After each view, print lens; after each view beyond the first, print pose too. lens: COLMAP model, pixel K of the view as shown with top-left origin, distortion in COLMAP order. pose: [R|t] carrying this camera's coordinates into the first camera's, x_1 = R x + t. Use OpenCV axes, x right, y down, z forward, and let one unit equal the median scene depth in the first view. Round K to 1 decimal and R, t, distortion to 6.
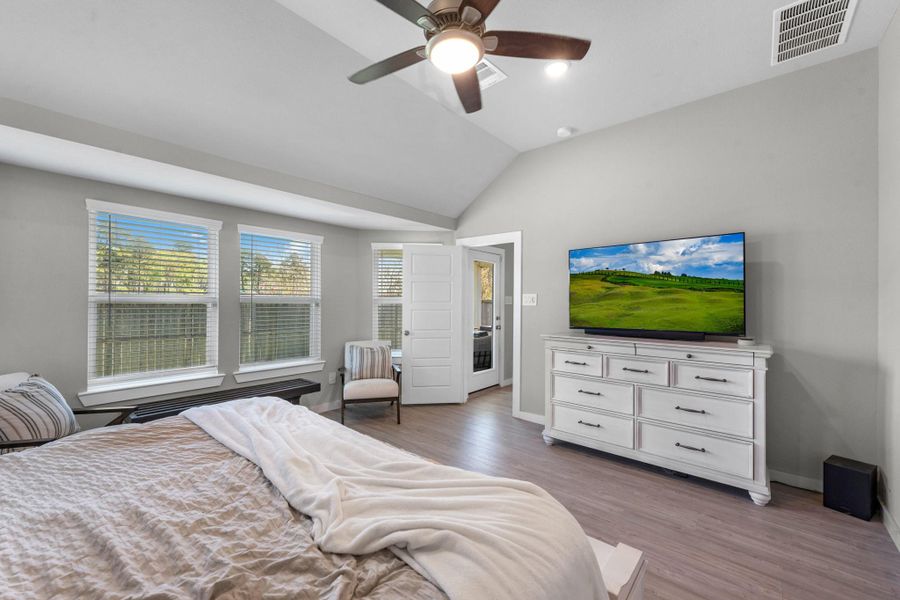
lens RADIAL K [[362.2, 0, 444.6], [0, 362.2, 298.4], [0, 0, 1]] dist [0.002451, 0.000543]
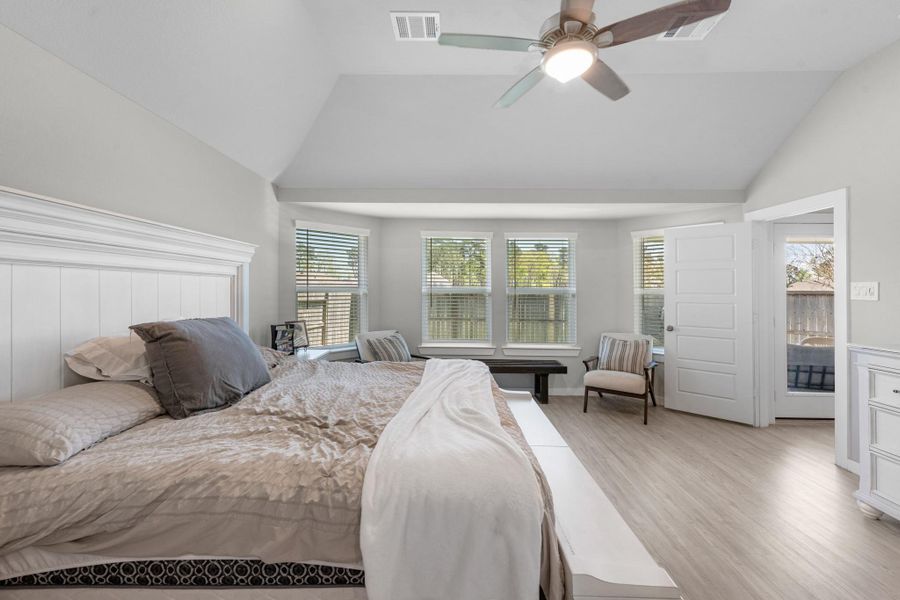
lens RADIAL K [[359.7, 0, 448.0], [0, 359.7, 289.5], [0, 0, 1]] dist [0.001959, 0.000203]
pose [[0.648781, -0.002169, -0.760972, 0.233786], [0.001128, 0.999998, -0.001889, 0.000976], [0.760974, 0.000368, 0.648782, 0.012574]]
